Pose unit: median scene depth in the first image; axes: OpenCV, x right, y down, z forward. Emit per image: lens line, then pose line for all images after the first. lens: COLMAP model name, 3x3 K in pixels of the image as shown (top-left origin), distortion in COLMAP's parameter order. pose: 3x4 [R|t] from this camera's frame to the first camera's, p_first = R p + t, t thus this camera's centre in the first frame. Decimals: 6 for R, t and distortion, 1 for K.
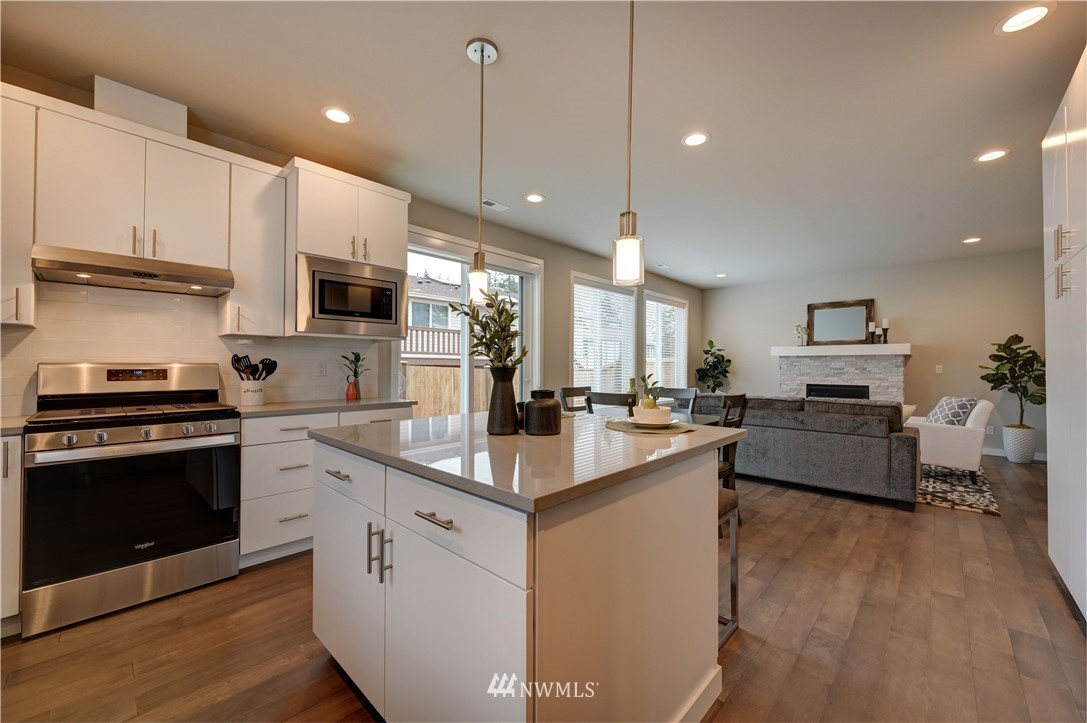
lens RADIAL K [[428.4, 0, 543.4], [0, 428.4, 358.9], [0, 0, 1]] dist [-0.003114, -0.000491]
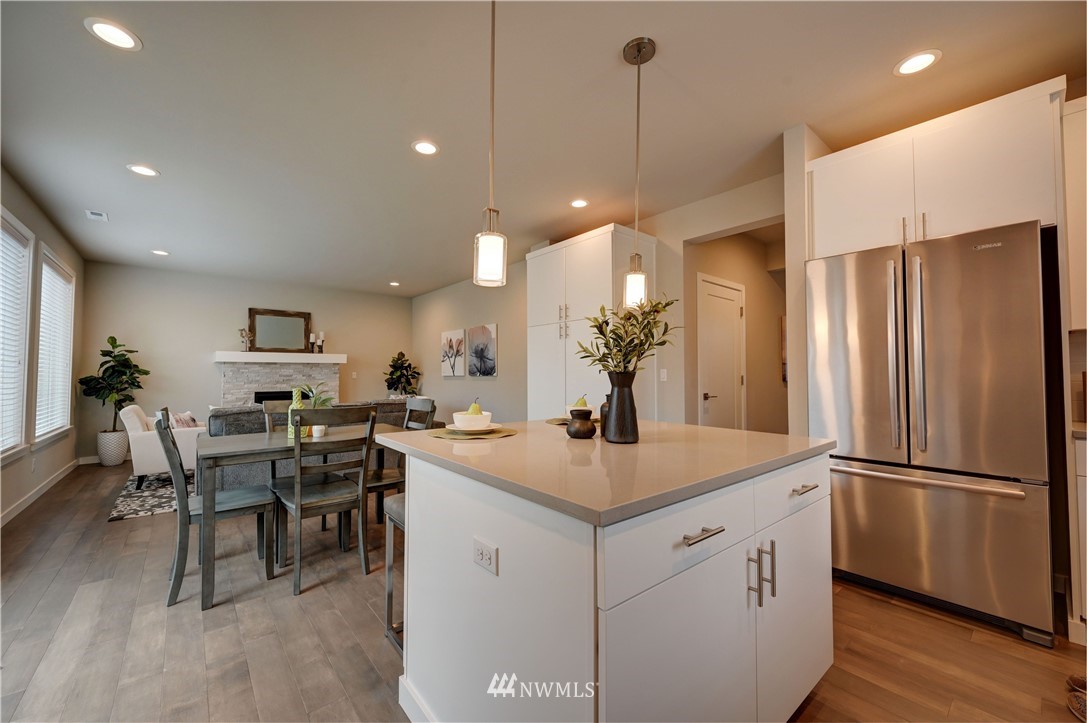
lens RADIAL K [[428.4, 0, 542.7], [0, 428.4, 359.1], [0, 0, 1]] dist [-0.003114, -0.000491]
pose [[0.122979, 0.030880, 0.991929, -0.259741], [-0.013540, 0.999475, -0.029437, 0.005097], [-0.992317, -0.009811, 0.123333, 0.260481]]
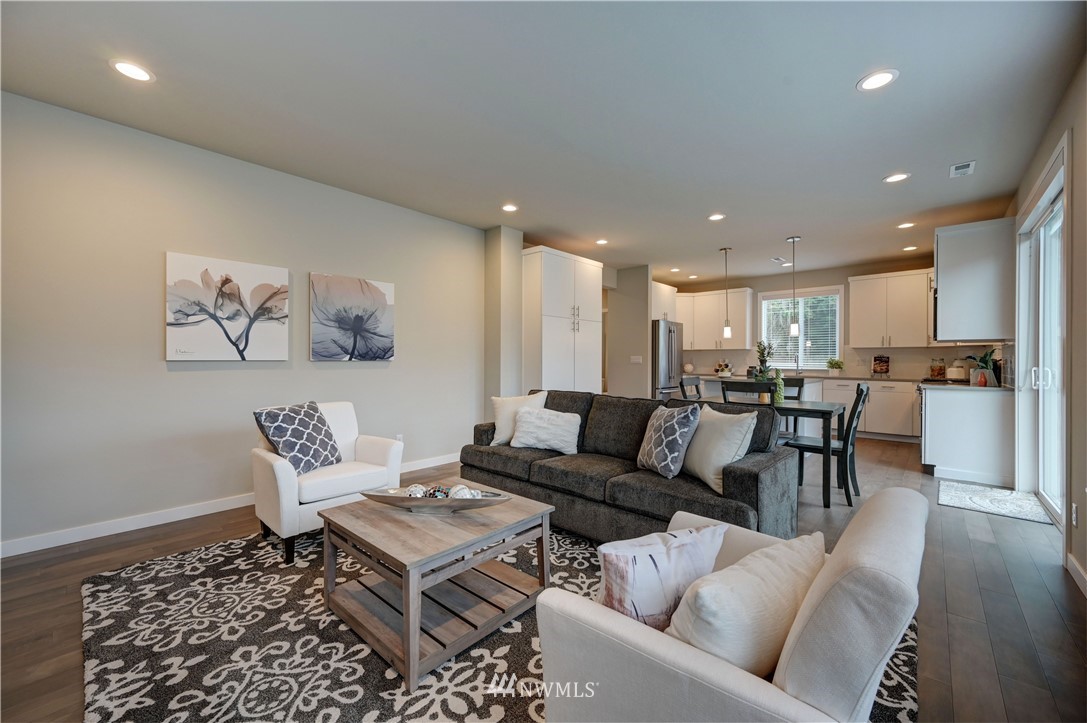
lens RADIAL K [[428.4, 0, 544.5], [0, 428.4, 361.8], [0, 0, 1]] dist [-0.003114, -0.000491]
pose [[-0.999882, -0.008876, -0.012565, 0.437254], [-0.008733, 0.999897, -0.011432, 0.022775], [0.012665, -0.011321, -0.999856, 1.120358]]
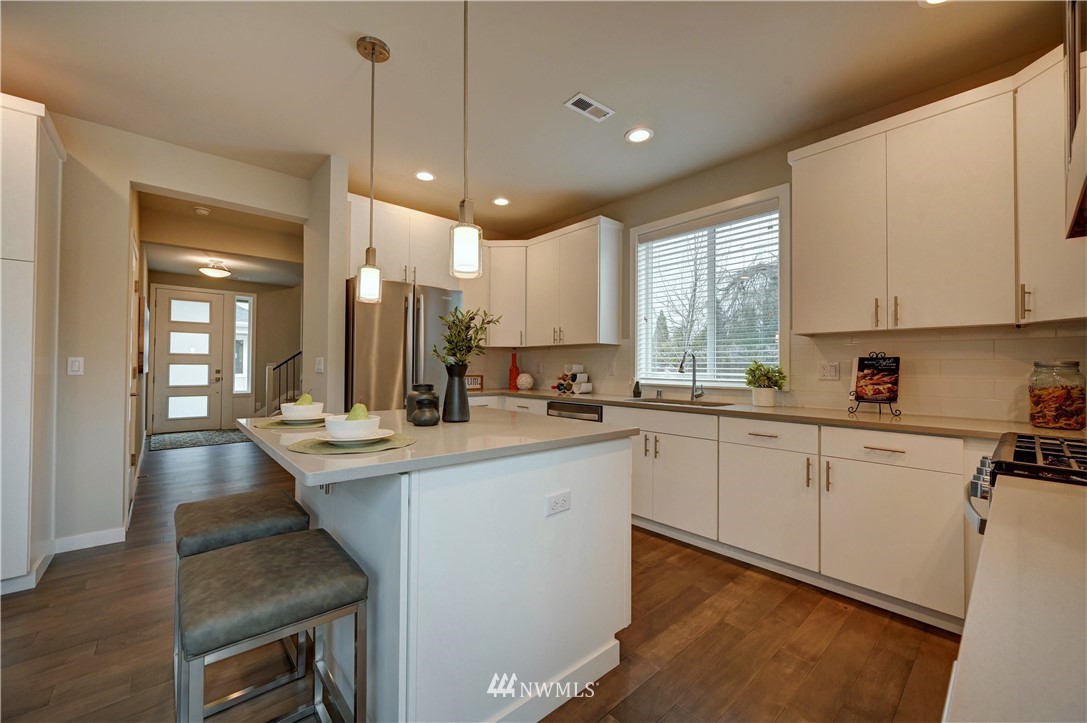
lens RADIAL K [[428.4, 0, 543.8], [0, 428.4, 360.4], [0, 0, 1]] dist [-0.003114, -0.000491]
pose [[-0.996075, -0.008470, 0.088110, -0.105798], [-0.011590, 0.999322, -0.034958, 0.011322], [-0.087754, -0.035842, -0.995497, 0.525030]]
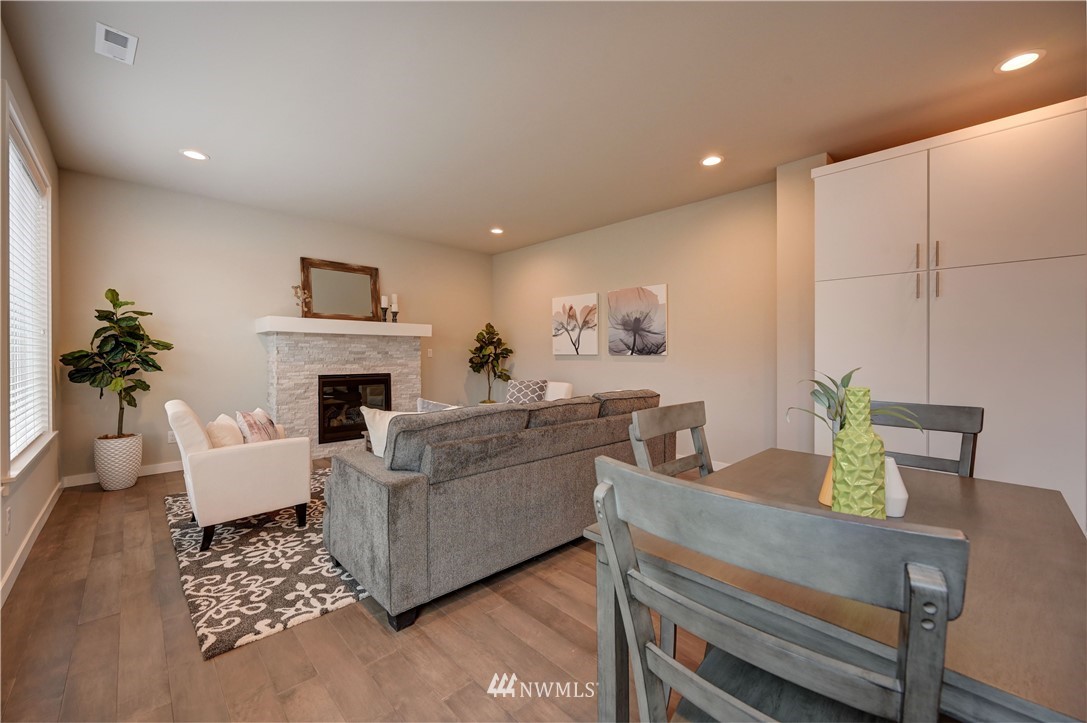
lens RADIAL K [[428.4, 0, 546.4], [0, 428.4, 357.7], [0, 0, 1]] dist [-0.003114, -0.000491]
pose [[0.046980, -0.014112, 0.998796, -0.041312], [-0.022286, 0.999636, 0.015172, 0.013201], [-0.998647, -0.022972, 0.046648, 0.636260]]
